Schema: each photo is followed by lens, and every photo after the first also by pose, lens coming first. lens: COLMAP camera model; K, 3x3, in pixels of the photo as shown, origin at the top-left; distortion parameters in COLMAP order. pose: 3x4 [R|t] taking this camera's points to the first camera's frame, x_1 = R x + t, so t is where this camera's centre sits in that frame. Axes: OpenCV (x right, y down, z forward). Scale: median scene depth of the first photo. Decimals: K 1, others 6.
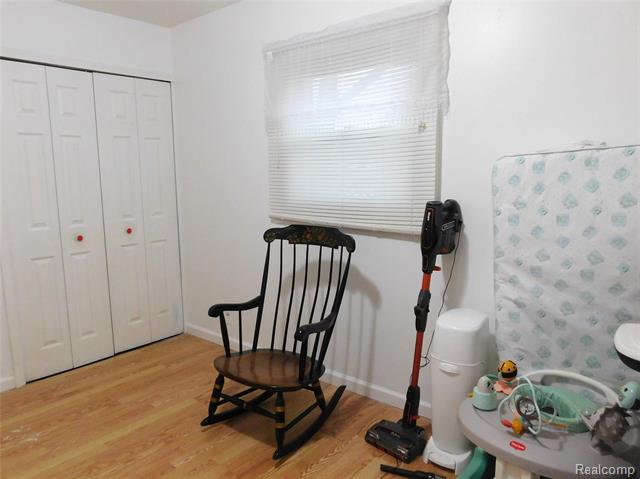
lens RADIAL K [[471.1, 0, 319.6], [0, 471.1, 243.6], [0, 0, 1]] dist [-0.040492, 0.000514]
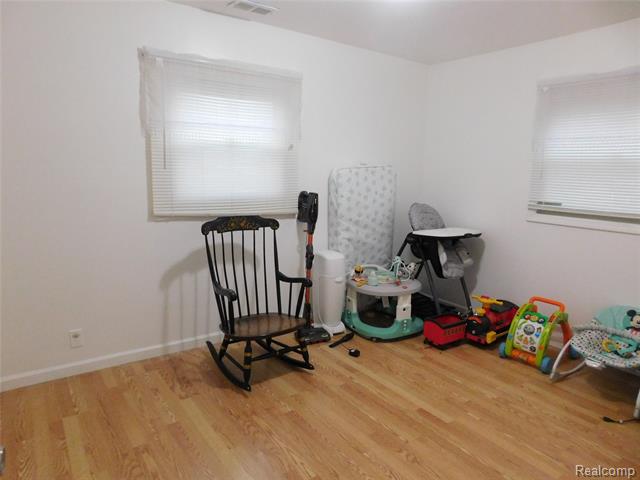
lens RADIAL K [[437.3, 0, 320.3], [0, 437.3, 237.0], [0, 0, 1]] dist [-0.045784, 0.019437]
pose [[0.241647, -0.145232, 0.959434, -1.275841], [0.110587, 0.986416, 0.121463, -0.115242], [-0.964042, 0.076750, 0.254425, 0.549666]]
